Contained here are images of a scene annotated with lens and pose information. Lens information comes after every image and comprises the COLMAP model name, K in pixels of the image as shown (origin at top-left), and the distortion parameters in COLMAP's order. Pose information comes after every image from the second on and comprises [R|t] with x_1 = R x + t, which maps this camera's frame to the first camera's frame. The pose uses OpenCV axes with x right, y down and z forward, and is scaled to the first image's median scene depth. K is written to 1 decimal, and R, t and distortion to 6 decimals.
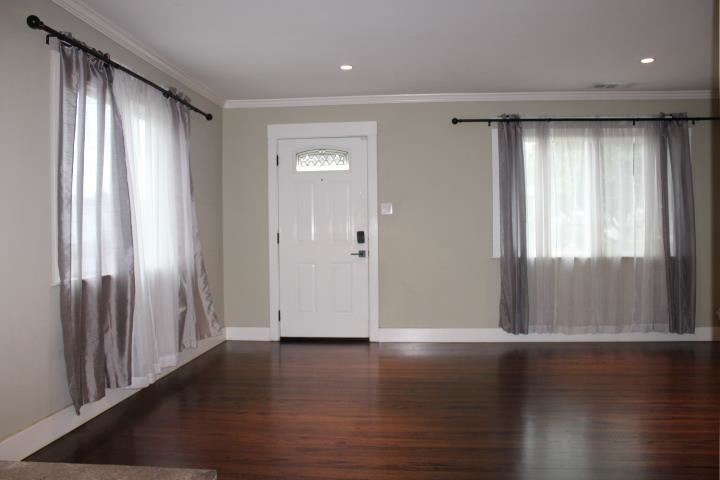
lens RADIAL K [[599.6, 0, 360.0], [0, 599.6, 240.0], [0, 0, 1]] dist [-0.169665, 0.148250]
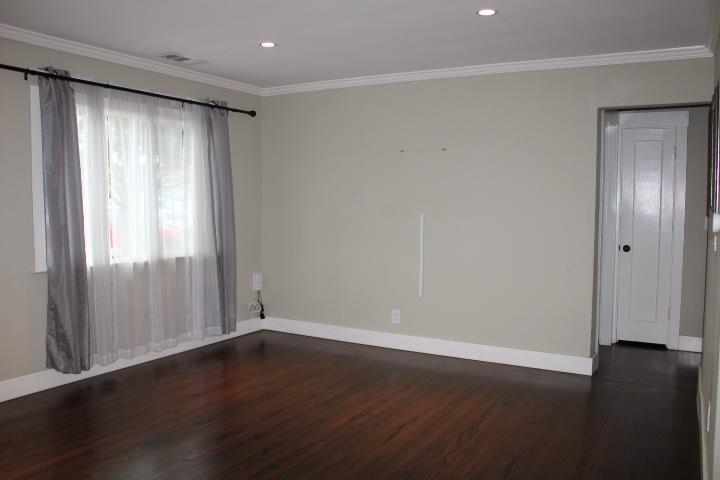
lens RADIAL K [[599.6, 0, 360.0], [0, 599.6, 240.0], [0, 0, 1]] dist [-0.169665, 0.148250]
pose [[0.416842, -0.047353, 0.907745, -0.234395], [0.003783, 0.998724, 0.050361, -0.040835], [-0.908971, -0.017558, 0.416489, 0.380468]]
